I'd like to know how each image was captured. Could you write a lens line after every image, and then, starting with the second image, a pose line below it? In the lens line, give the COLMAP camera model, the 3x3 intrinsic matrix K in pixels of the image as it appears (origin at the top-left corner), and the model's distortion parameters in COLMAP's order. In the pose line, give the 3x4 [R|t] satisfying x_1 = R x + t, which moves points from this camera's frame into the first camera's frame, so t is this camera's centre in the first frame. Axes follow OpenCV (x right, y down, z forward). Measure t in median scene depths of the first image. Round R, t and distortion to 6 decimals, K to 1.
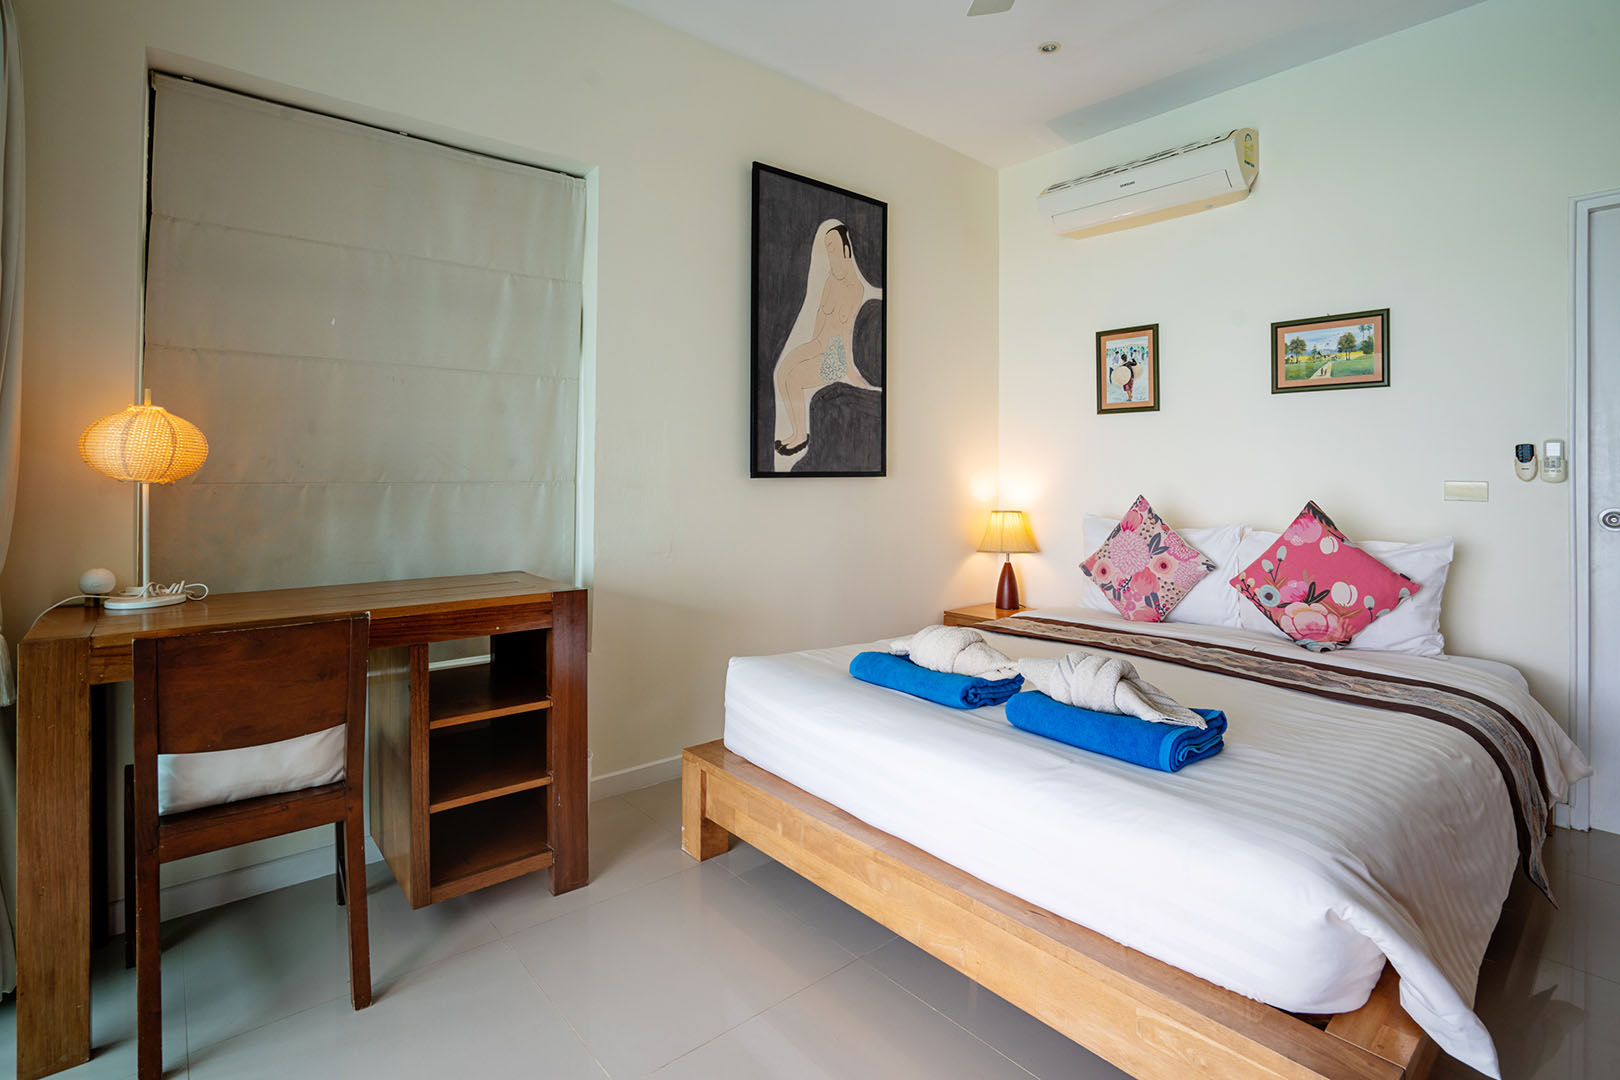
lens RADIAL K [[789.2, 0, 809.9], [0, 789.2, 473.3], [0, 0, 1]] dist [-0.038180, 0.001009]
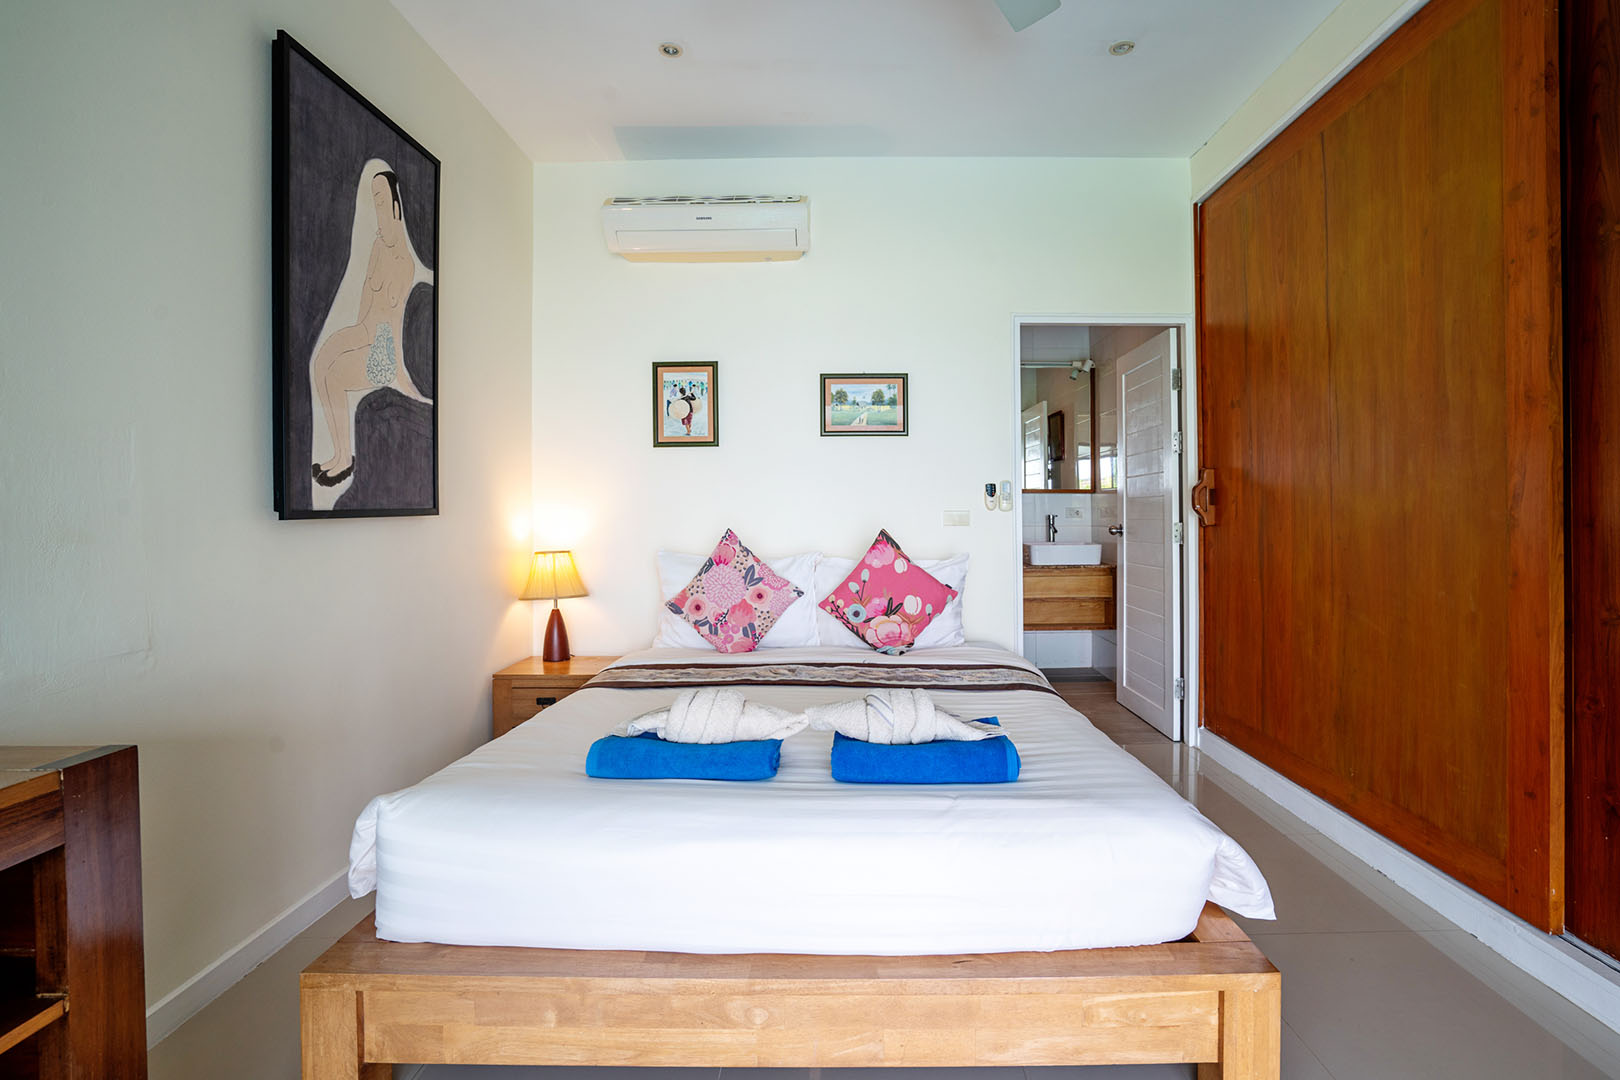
lens RADIAL K [[770.9, 0, 859.3], [0, 770.9, 523.0], [0, 0, 1]] dist [-0.068859, 0.031124]
pose [[0.647112, -0.024466, 0.762002, -0.229933], [0.010194, 0.999673, 0.023441, -0.001374], [-0.762327, -0.007401, 0.647150, 0.230173]]
